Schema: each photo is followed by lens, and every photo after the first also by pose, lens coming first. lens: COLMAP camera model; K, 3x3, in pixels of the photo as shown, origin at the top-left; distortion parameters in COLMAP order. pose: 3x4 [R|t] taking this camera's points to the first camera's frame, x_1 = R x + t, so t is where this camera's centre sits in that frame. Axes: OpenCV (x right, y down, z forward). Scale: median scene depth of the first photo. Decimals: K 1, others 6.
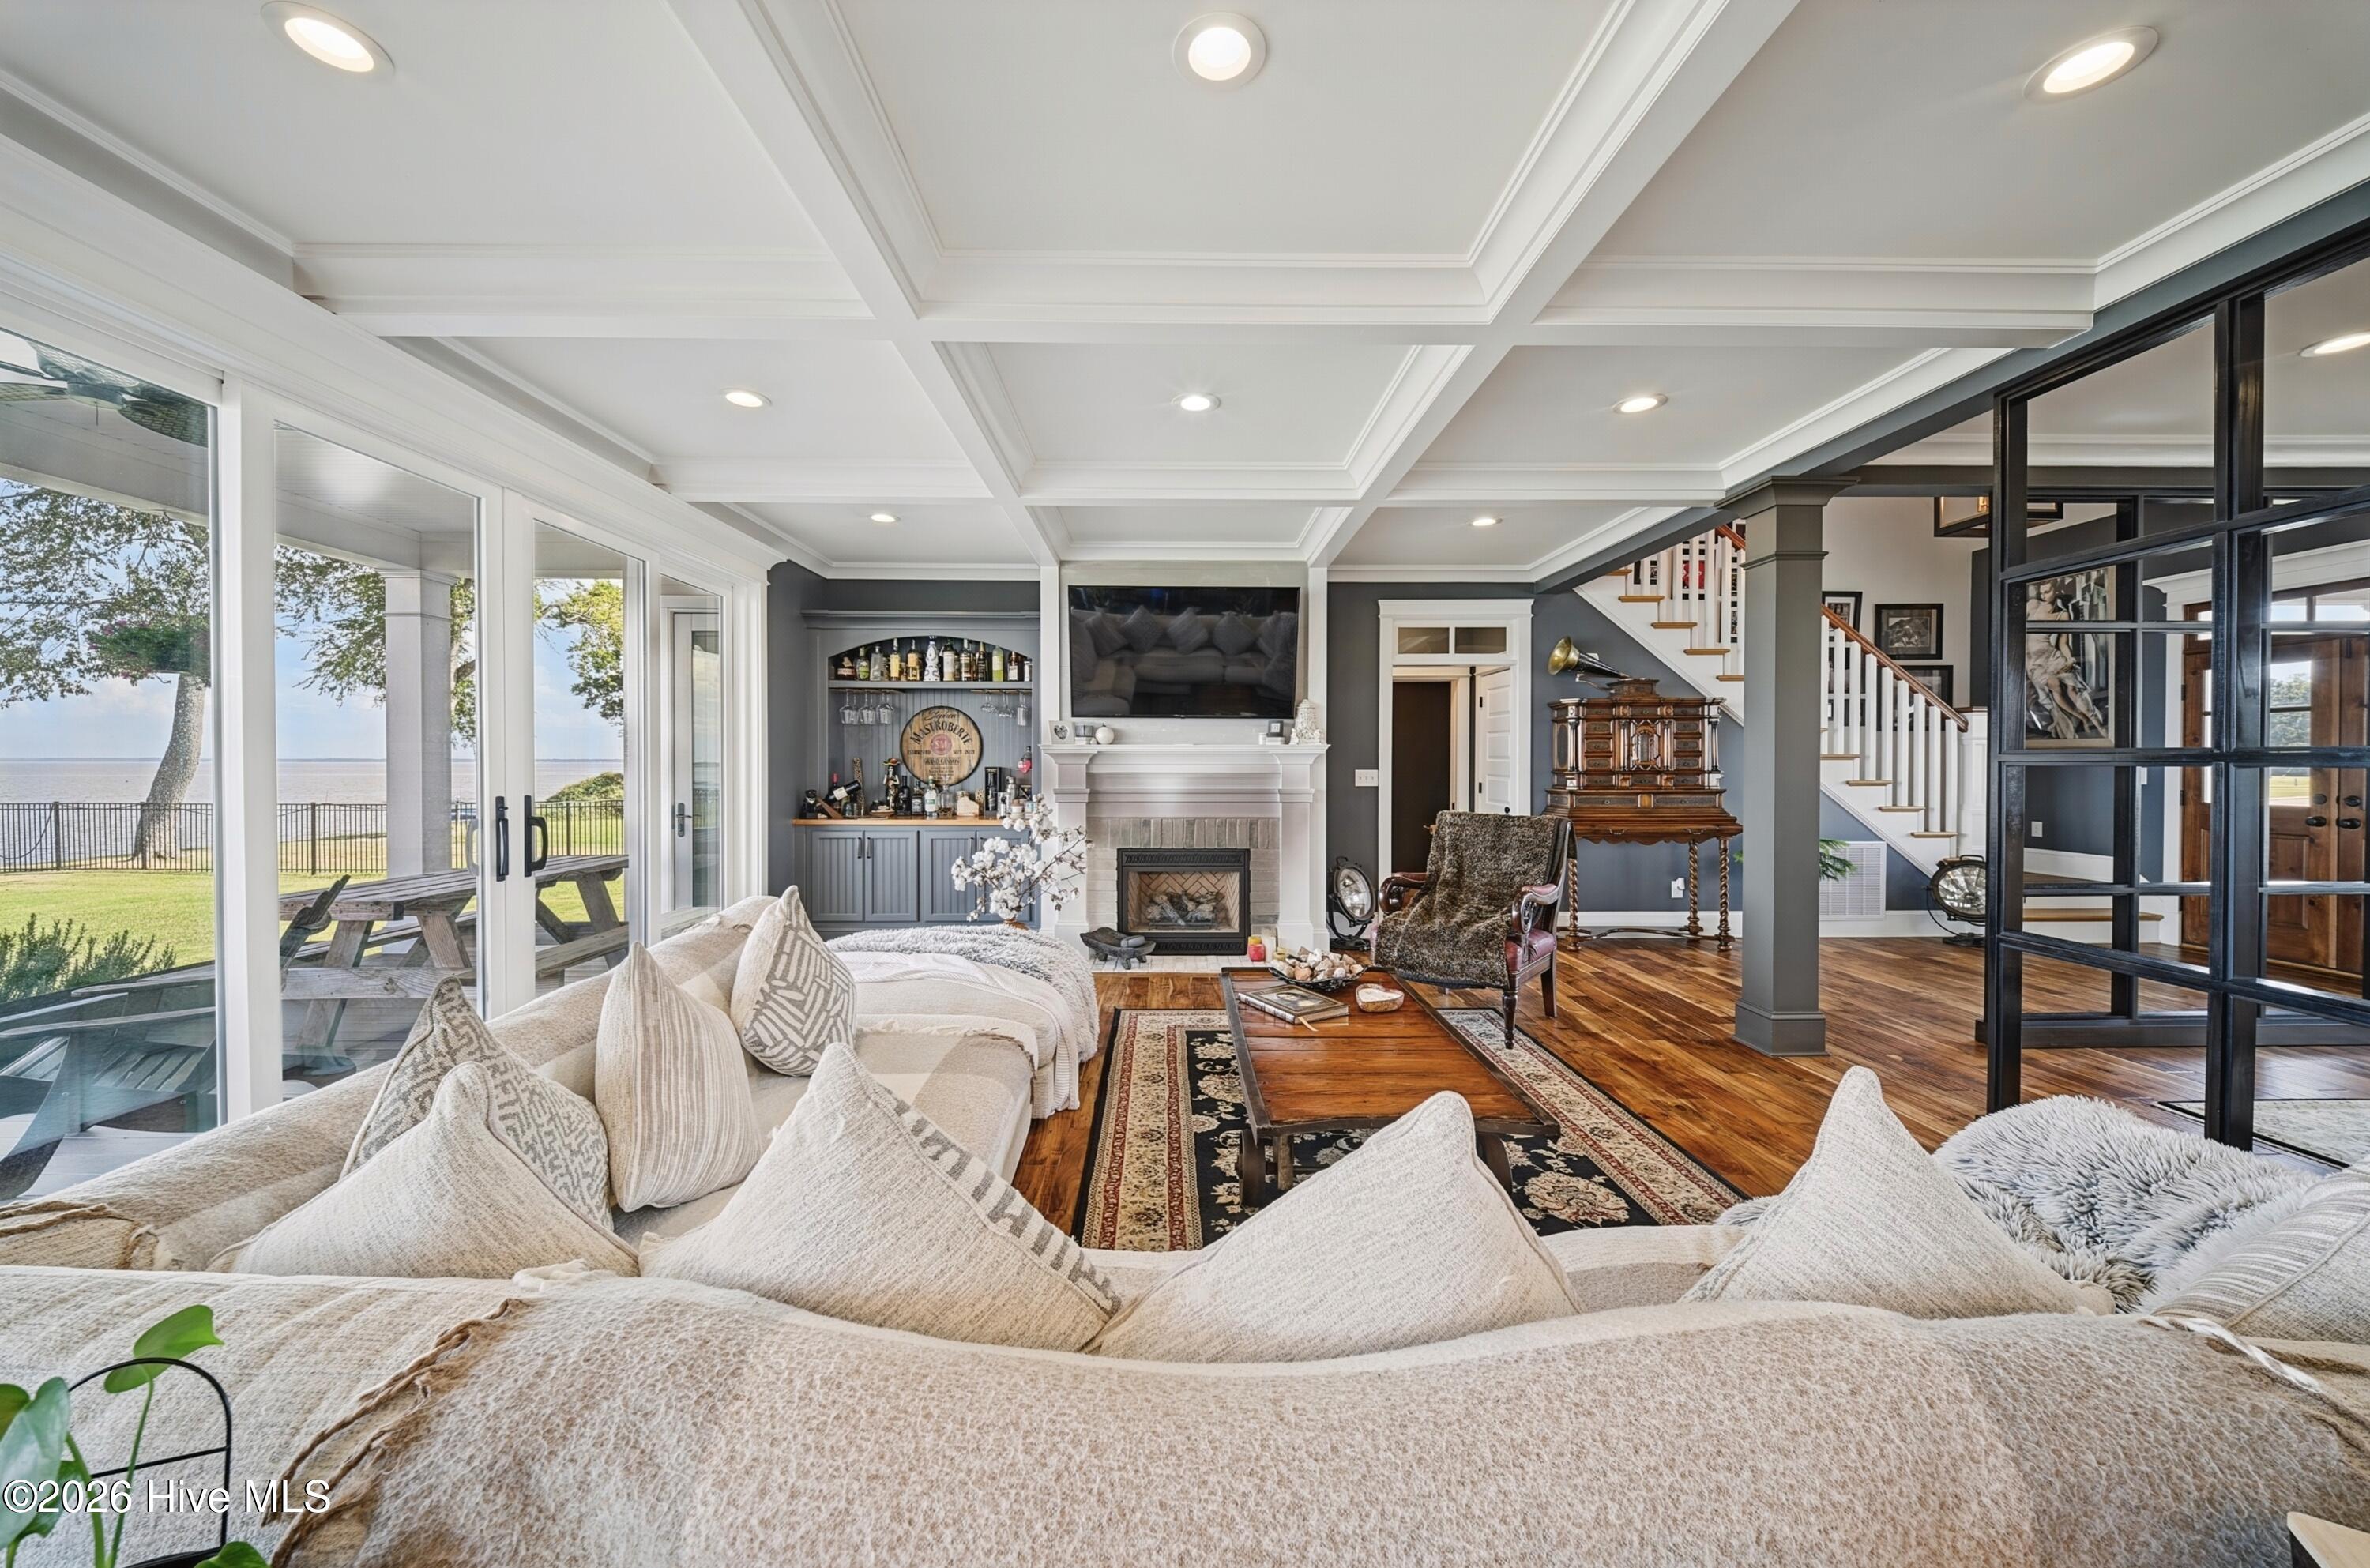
lens RADIAL K [[831.4, 0, 1178.5], [0, 831.4, 776.1], [0, 0, 1]] dist [0.003388, -0.002766]
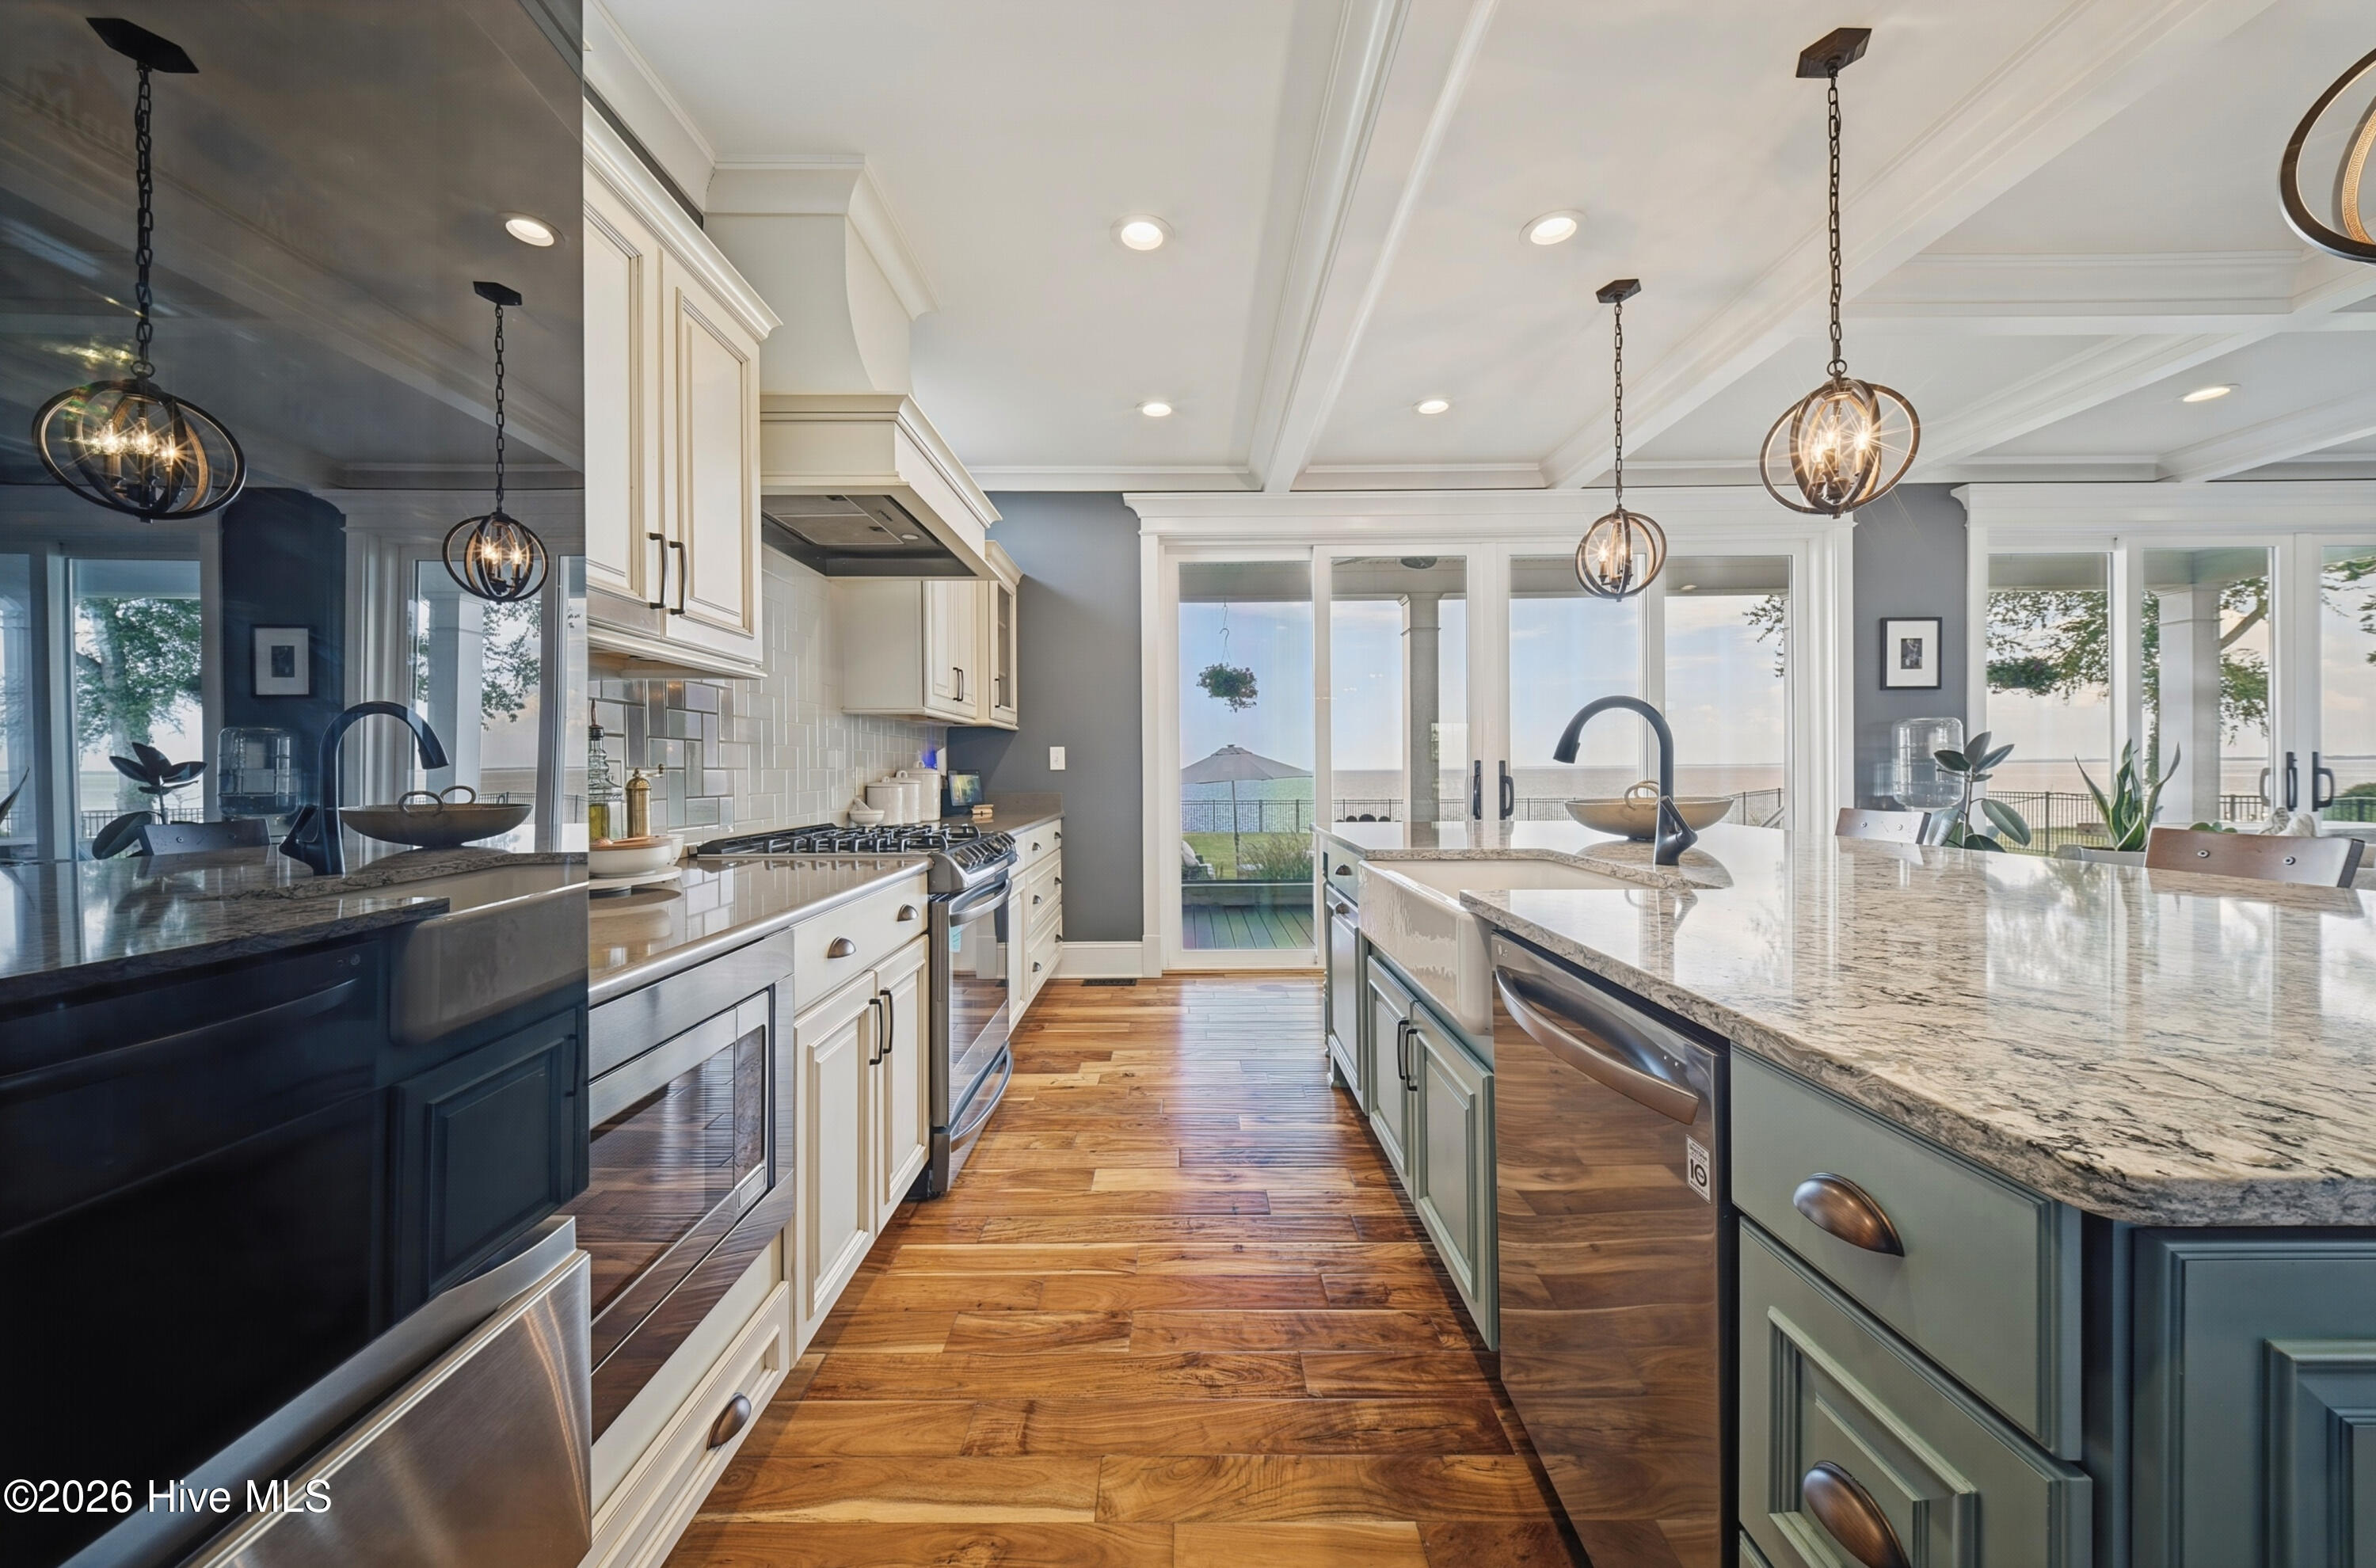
lens RADIAL K [[833.5, 0, 1184.9], [0, 833.5, 777.3], [0, 0, 1]] dist [0.003388, -0.002766]
pose [[-0.017524, 0.006841, -0.999823, 0.358779], [-0.006315, 0.999956, 0.006952, 0.039527], [0.999826, 0.006436, -0.017480, -0.485418]]
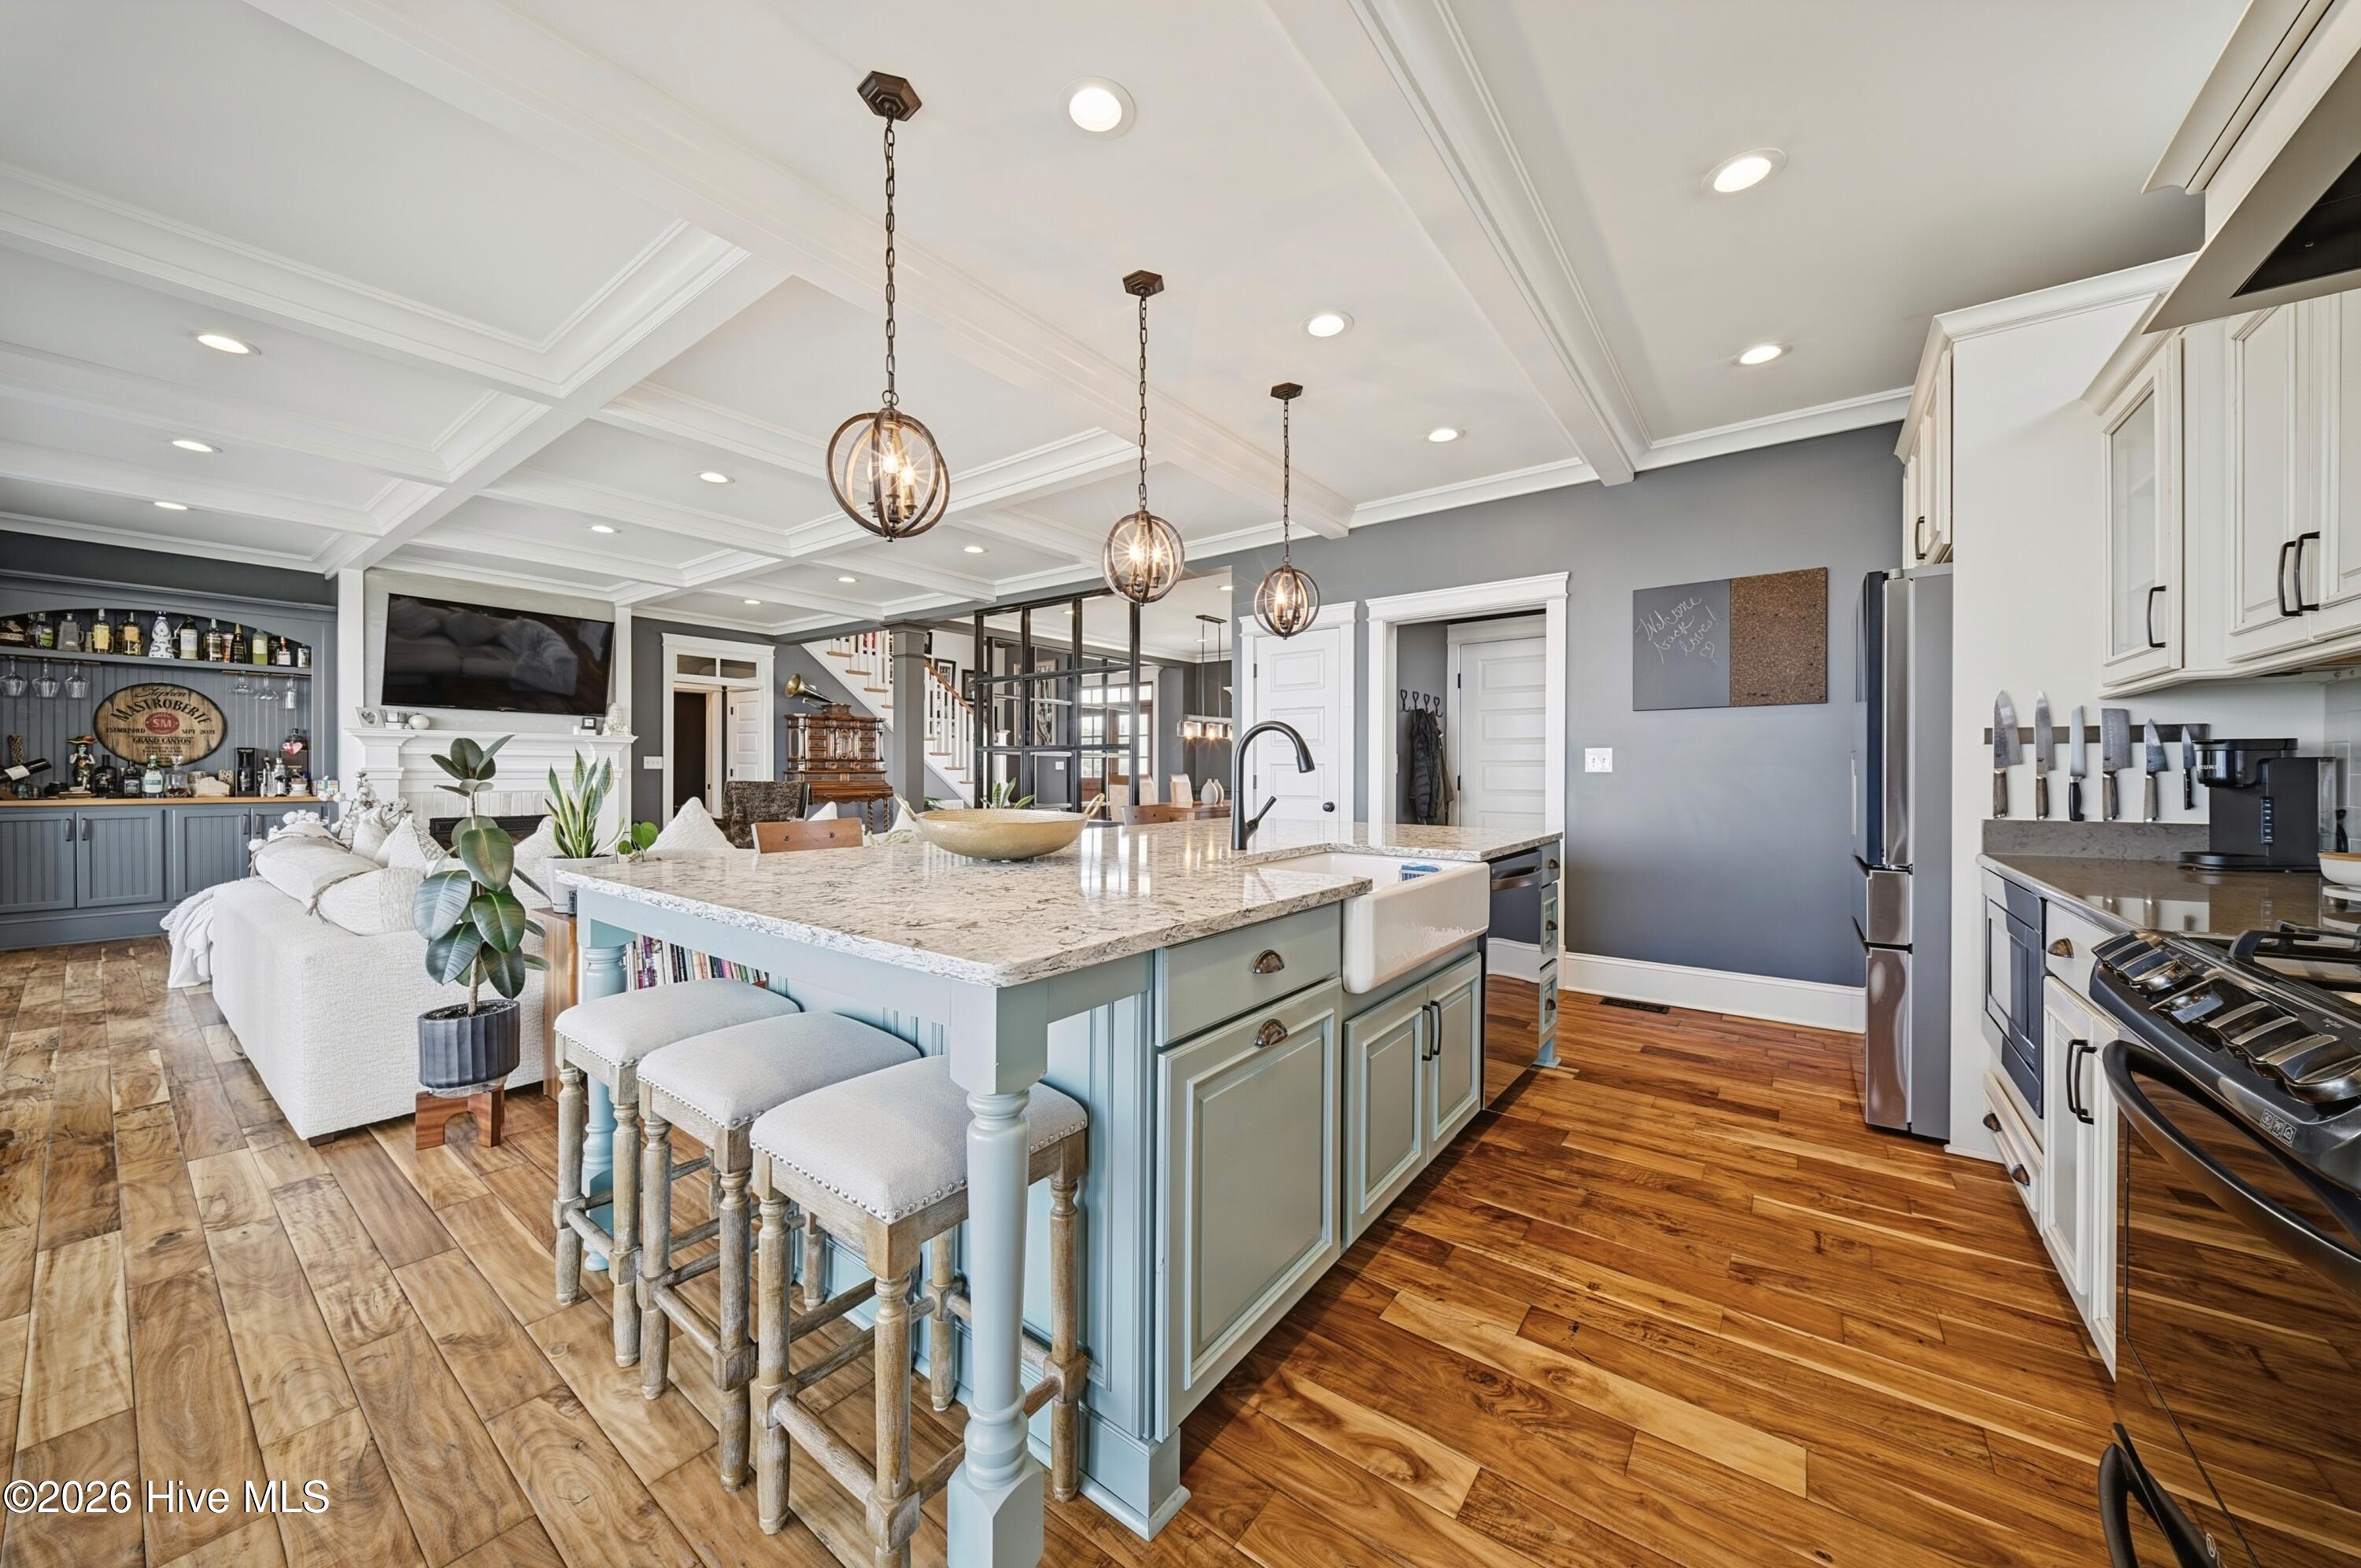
lens RADIAL K [[828.2, 0, 1170.4], [0, 828.2, 778.7], [0, 0, 1]] dist [0.003388, -0.002766]
pose [[0.619192, -0.003760, 0.785231, -0.337946], [0.007680, 0.999970, -0.001268, 0.039063], [-0.785202, 0.006816, 0.619202, -0.539937]]
